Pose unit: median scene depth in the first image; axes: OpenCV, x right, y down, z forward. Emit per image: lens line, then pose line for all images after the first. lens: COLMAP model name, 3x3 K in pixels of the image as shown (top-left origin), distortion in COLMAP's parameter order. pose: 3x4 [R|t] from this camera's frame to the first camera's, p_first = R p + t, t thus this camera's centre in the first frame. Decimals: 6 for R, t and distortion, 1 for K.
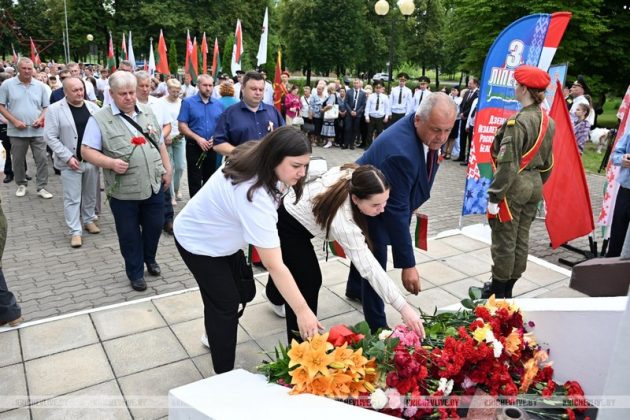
lens RADIAL K [[488.9, 0, 312.5], [0, 488.9, 210.2], [0, 0, 1]] dist [-0.005117, -0.004311]
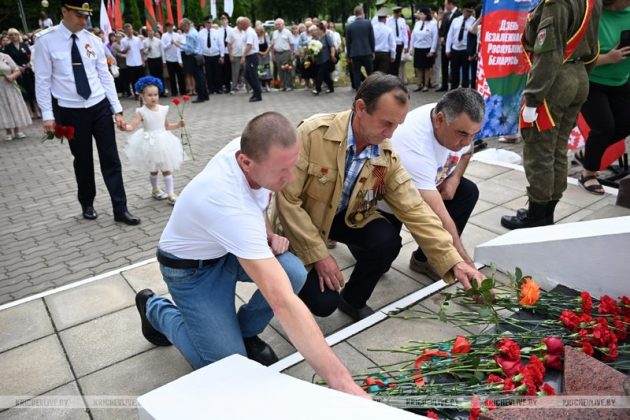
lens RADIAL K [[487.1, 0, 310.9], [0, 487.1, 209.5], [0, 0, 1]] dist [-0.008846, -0.004867]
pose [[0.994410, -0.104556, 0.014712, -0.012675], [0.102756, 0.990361, 0.092879, 0.028528], [-0.024281, -0.090848, 0.995569, 0.149154]]
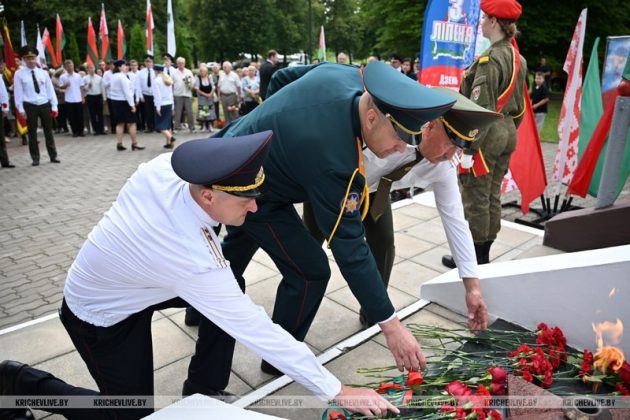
lens RADIAL K [[487.1, 0, 310.9], [0, 487.1, 209.5], [0, 0, 1]] dist [-0.008846, -0.004867]
pose [[0.985052, -0.092236, 0.145479, -0.030415], [0.089941, 0.995698, 0.022289, 0.026528], [-0.146909, -0.008871, 0.989110, 0.132959]]
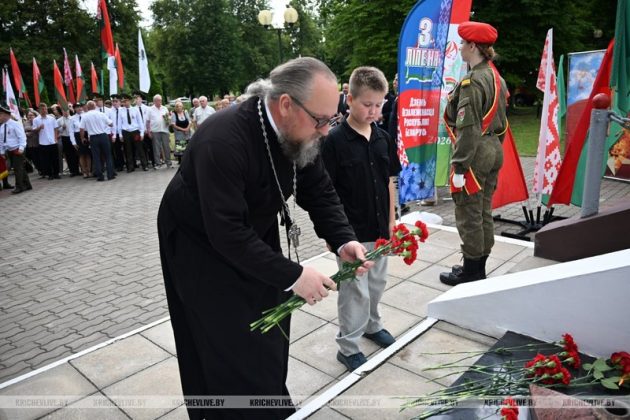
lens RADIAL K [[487.1, 0, 310.9], [0, 487.1, 209.5], [0, 0, 1]] dist [-0.008846, -0.004867]
pose [[0.969000, -0.147759, 0.198004, -0.059537], [0.155946, 0.987415, -0.026323, 0.021955], [-0.191623, 0.056385, 0.979848, 0.130078]]
